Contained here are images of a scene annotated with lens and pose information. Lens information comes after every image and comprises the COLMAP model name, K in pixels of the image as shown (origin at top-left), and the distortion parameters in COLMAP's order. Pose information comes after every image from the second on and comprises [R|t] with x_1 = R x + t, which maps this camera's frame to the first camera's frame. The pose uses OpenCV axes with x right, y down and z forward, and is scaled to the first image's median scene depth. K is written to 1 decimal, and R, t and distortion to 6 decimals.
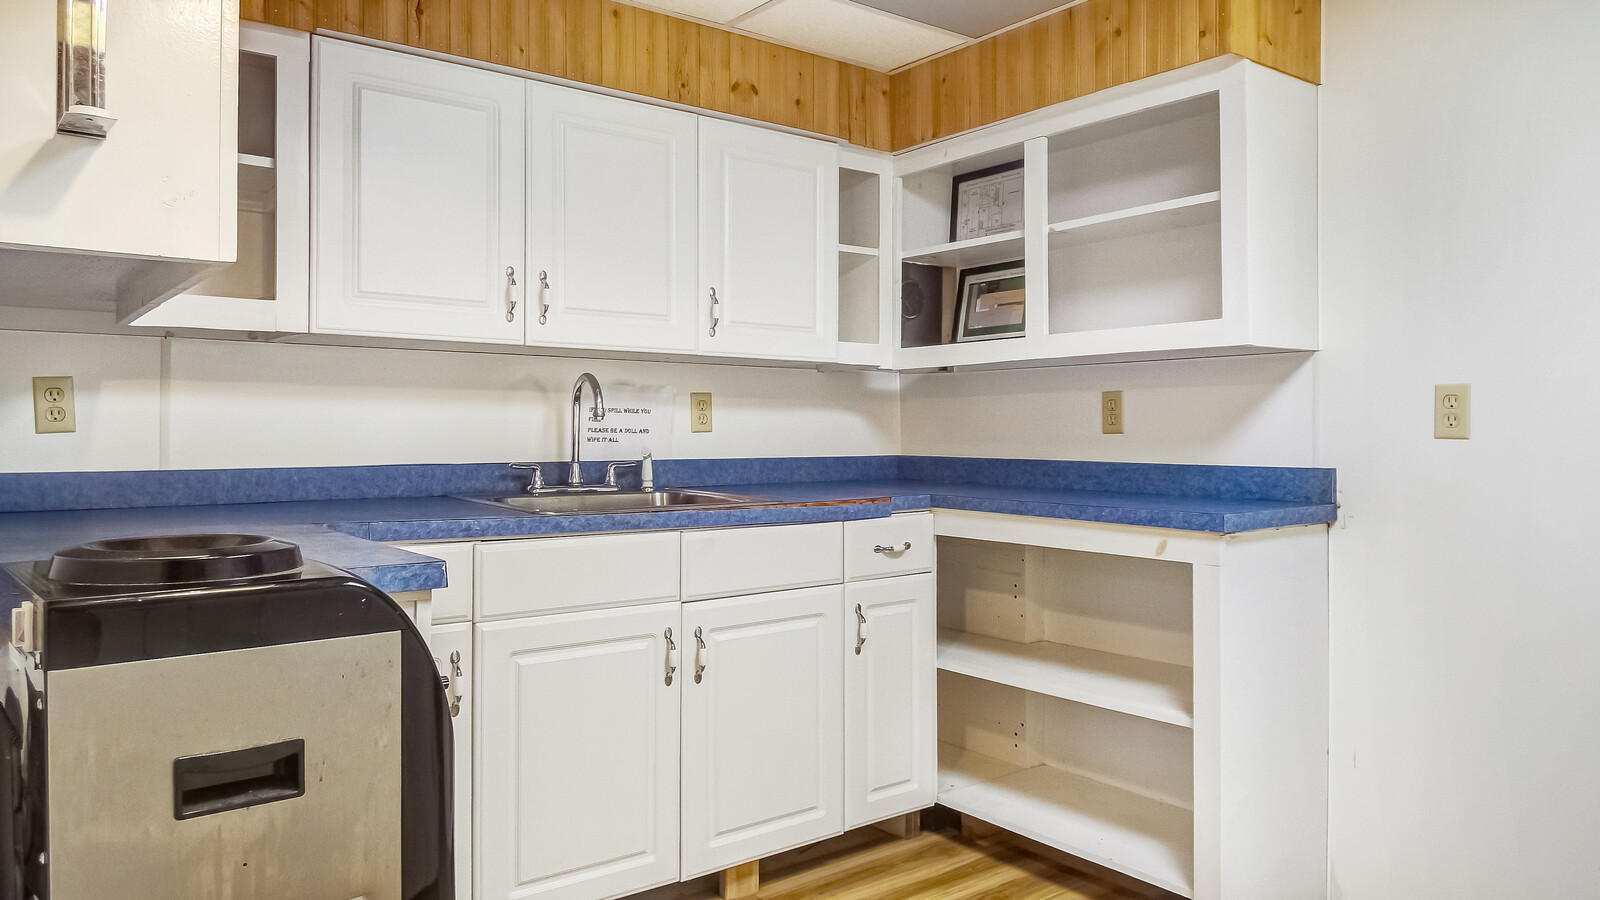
lens RADIAL K [[1104.3, 0, 800.4], [0, 1104.3, 442.6], [0, 0, 1]] dist [0.029508, -0.030839]
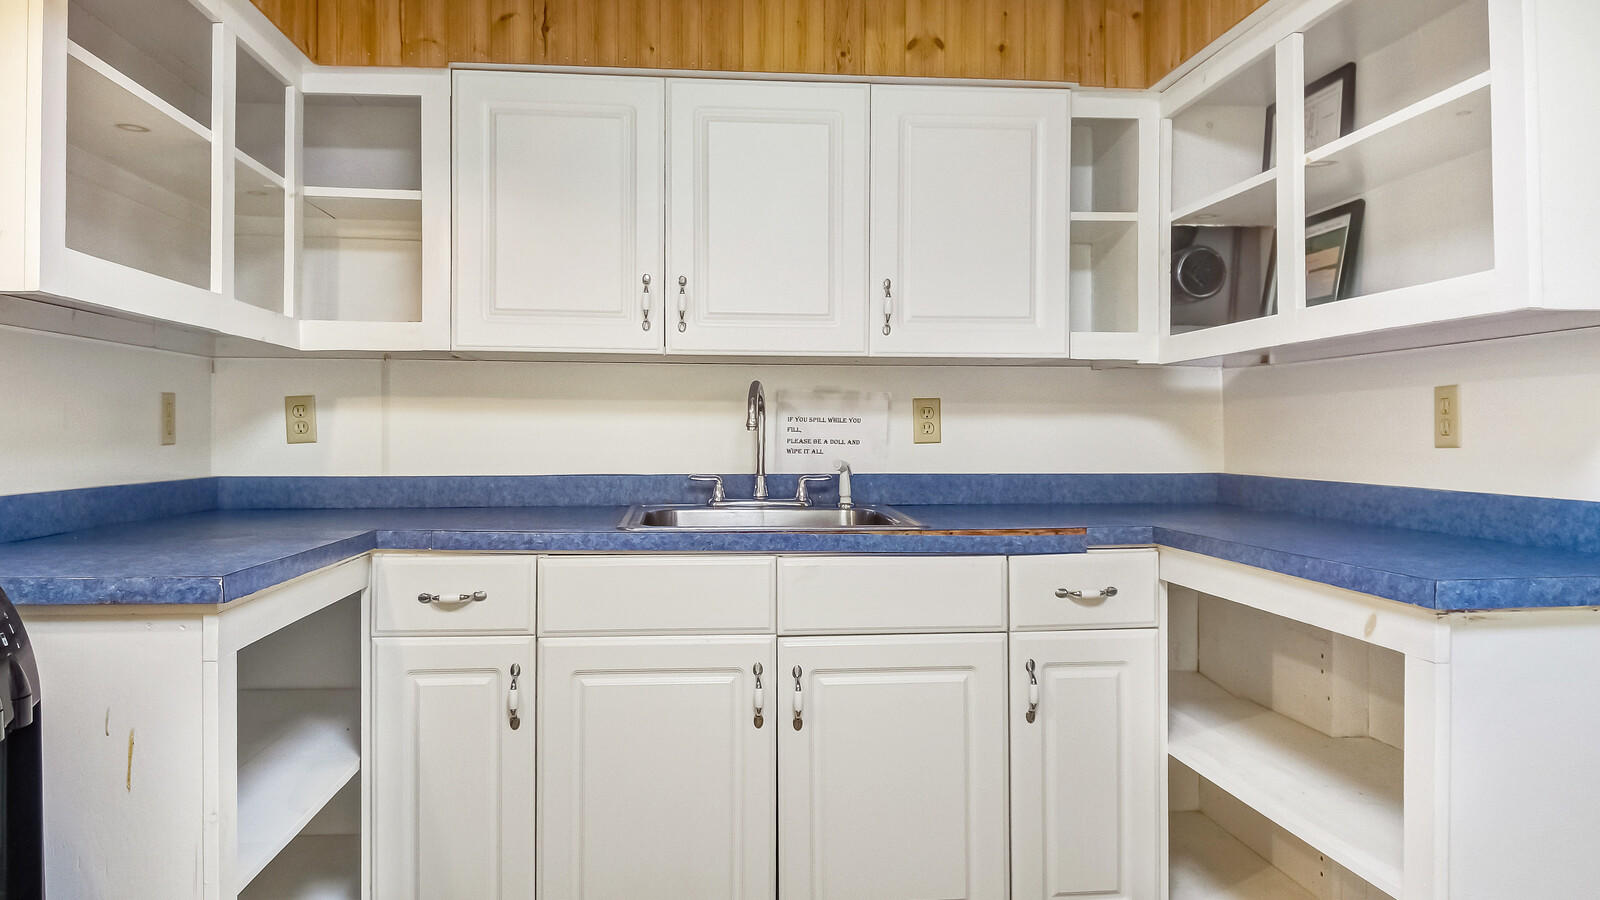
lens RADIAL K [[1104.3, 0, 781.0], [0, 1104.3, 444.8], [0, 0, 1]] dist [0.029508, -0.030839]
pose [[0.845033, 0.004364, -0.534697, 0.325705], [-0.006952, 0.999972, -0.002826, -0.005804], [0.534670, 0.006105, 0.845039, 0.221815]]
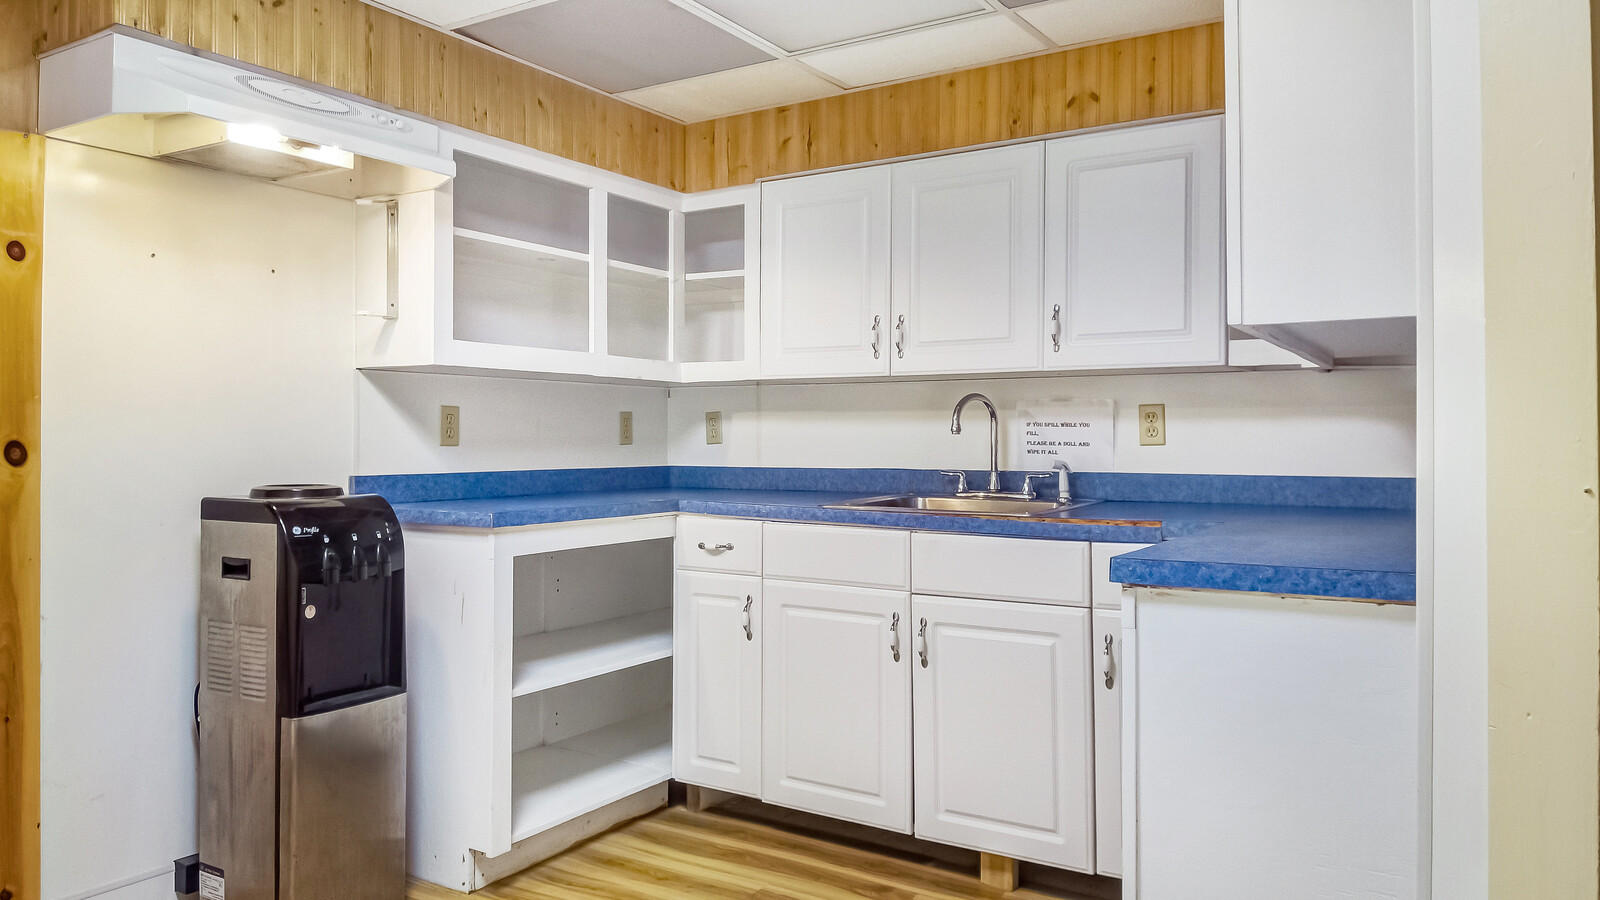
lens RADIAL K [[1104.3, 0, 793.8], [0, 1104.3, 448.6], [0, 0, 1]] dist [0.029508, -0.030839]
pose [[0.335382, 0.010657, -0.942022, 0.827017], [-0.010714, 0.999914, 0.007497, -0.012212], [0.942021, 0.007578, 0.335468, 0.438108]]
